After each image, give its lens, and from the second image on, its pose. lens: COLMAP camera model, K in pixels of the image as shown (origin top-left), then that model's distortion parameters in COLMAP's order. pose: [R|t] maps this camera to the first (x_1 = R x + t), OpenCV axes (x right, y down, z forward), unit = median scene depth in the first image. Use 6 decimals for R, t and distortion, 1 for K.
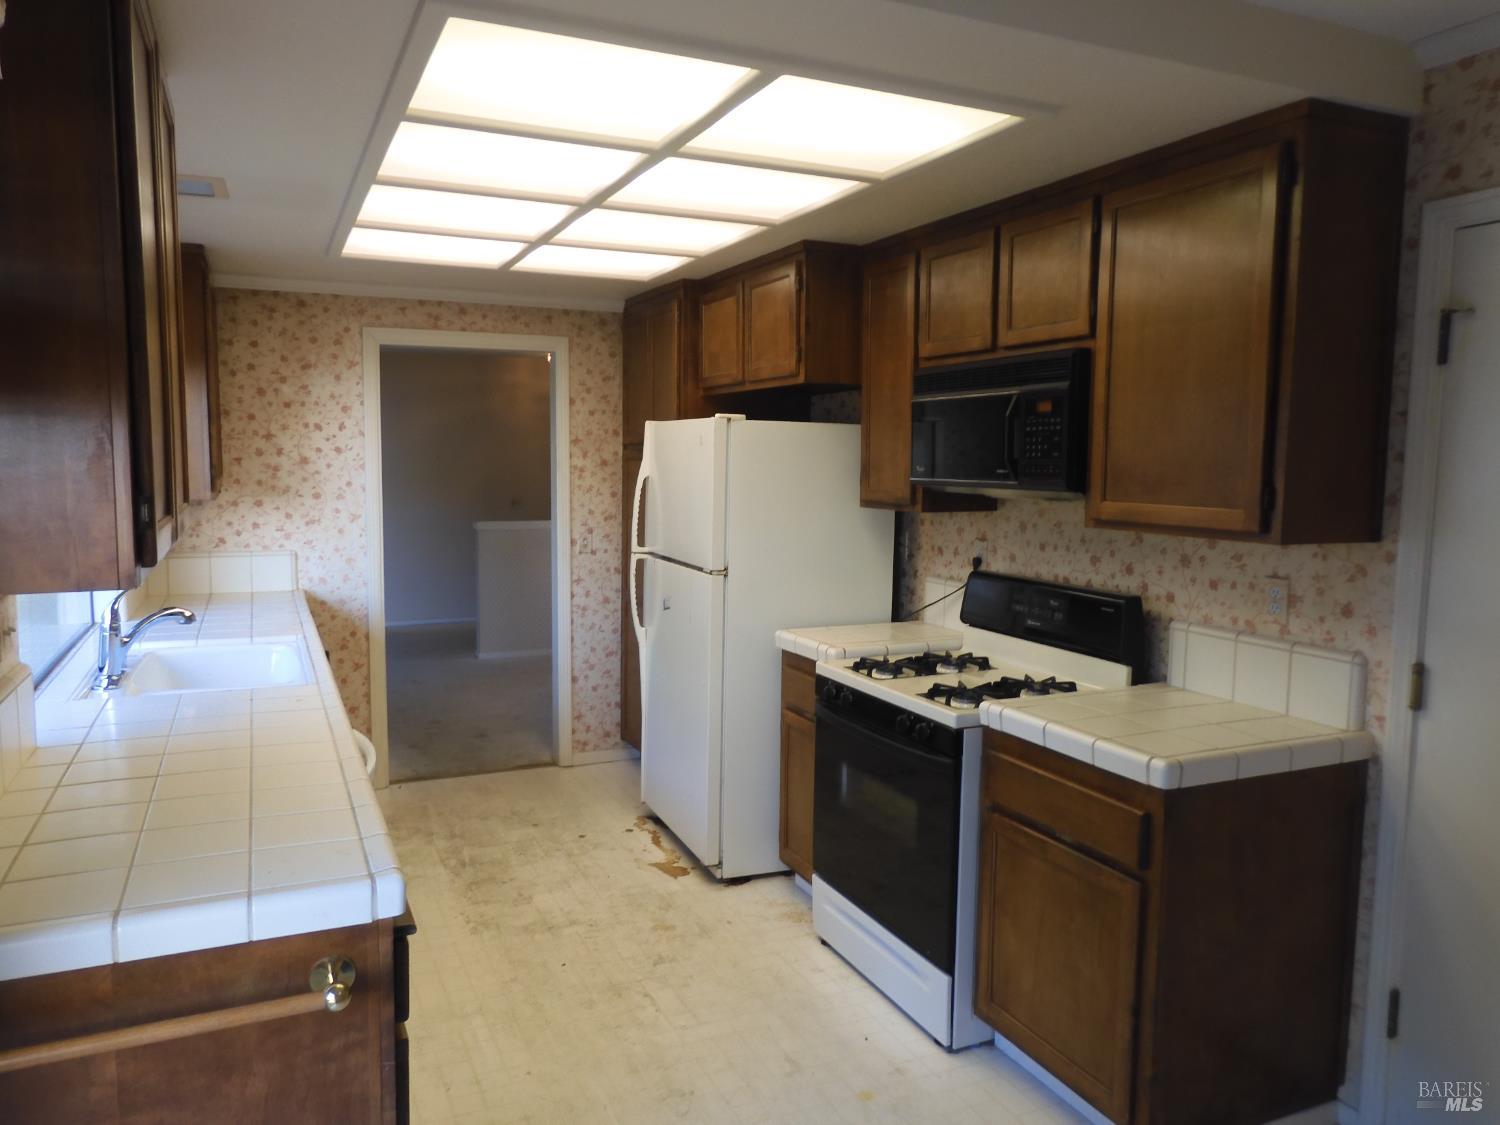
lens RADIAL K [[1089.1, 0, 750.4], [0, 1089.1, 561.1], [0, 0, 1]] dist [-0.009722, 0.019766]
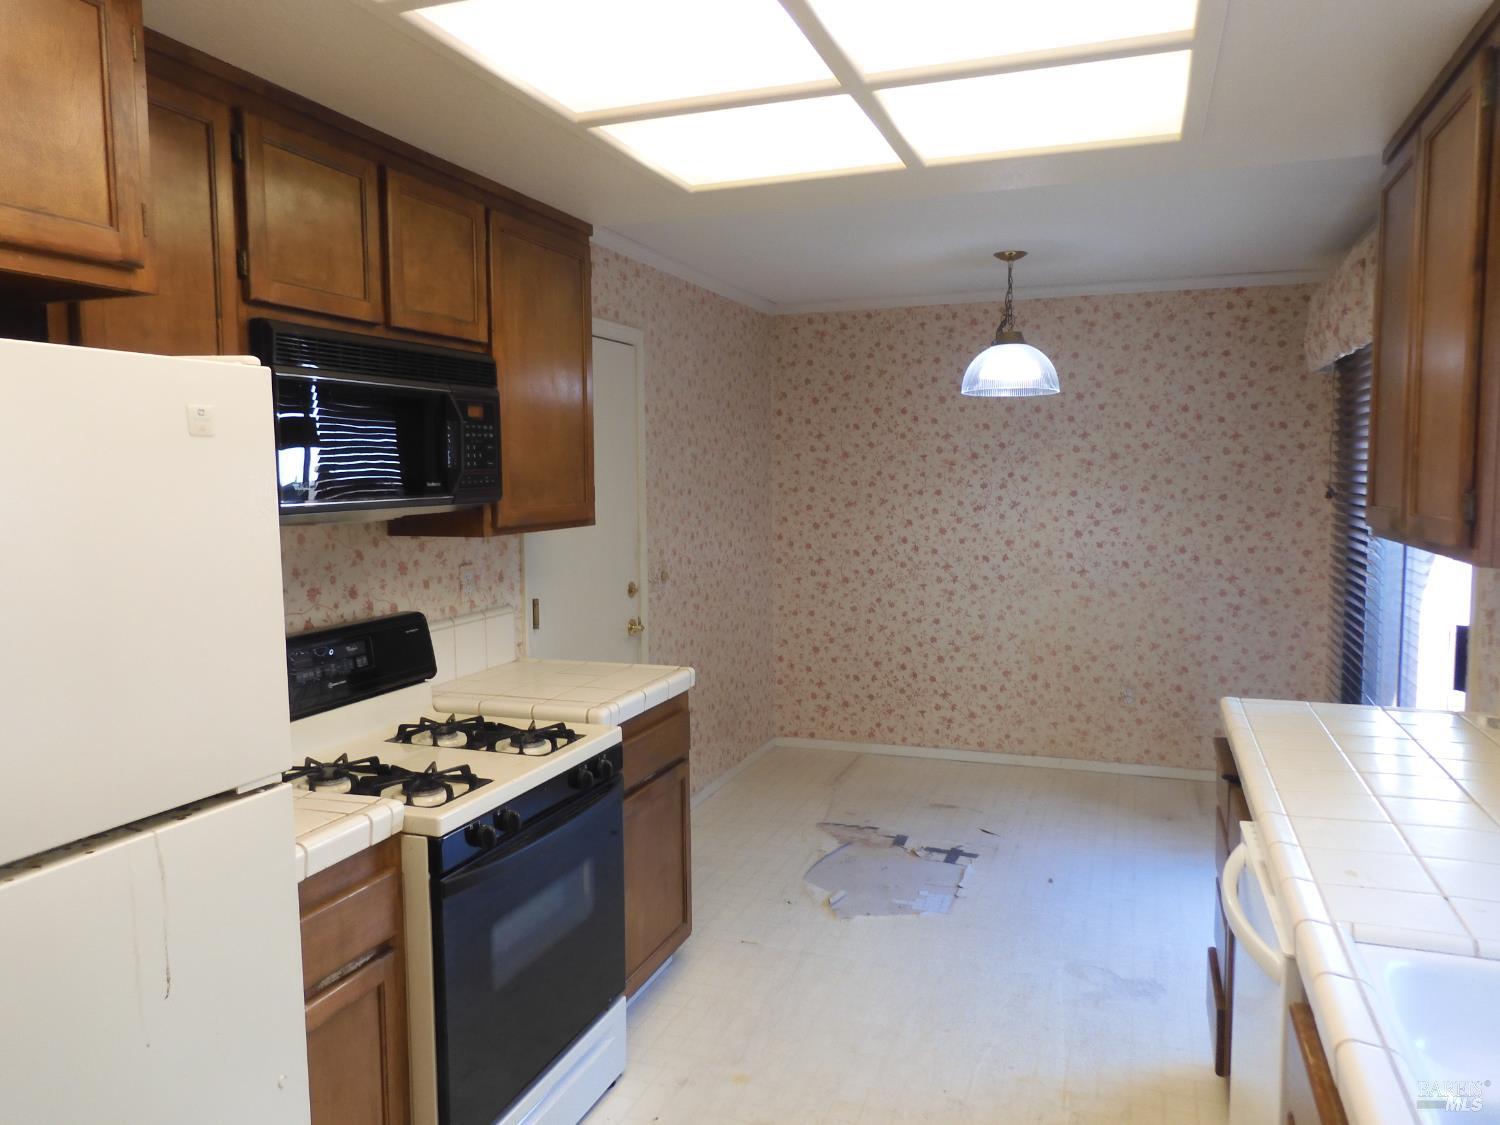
lens RADIAL K [[1089.1, 0, 751.4], [0, 1089.1, 563.1], [0, 0, 1]] dist [-0.009722, 0.019766]
pose [[-0.706406, -0.069890, 0.704348, -0.541349], [0.068117, 0.983782, 0.165933, -0.151177], [-0.704521, 0.165194, -0.690189, 1.474783]]
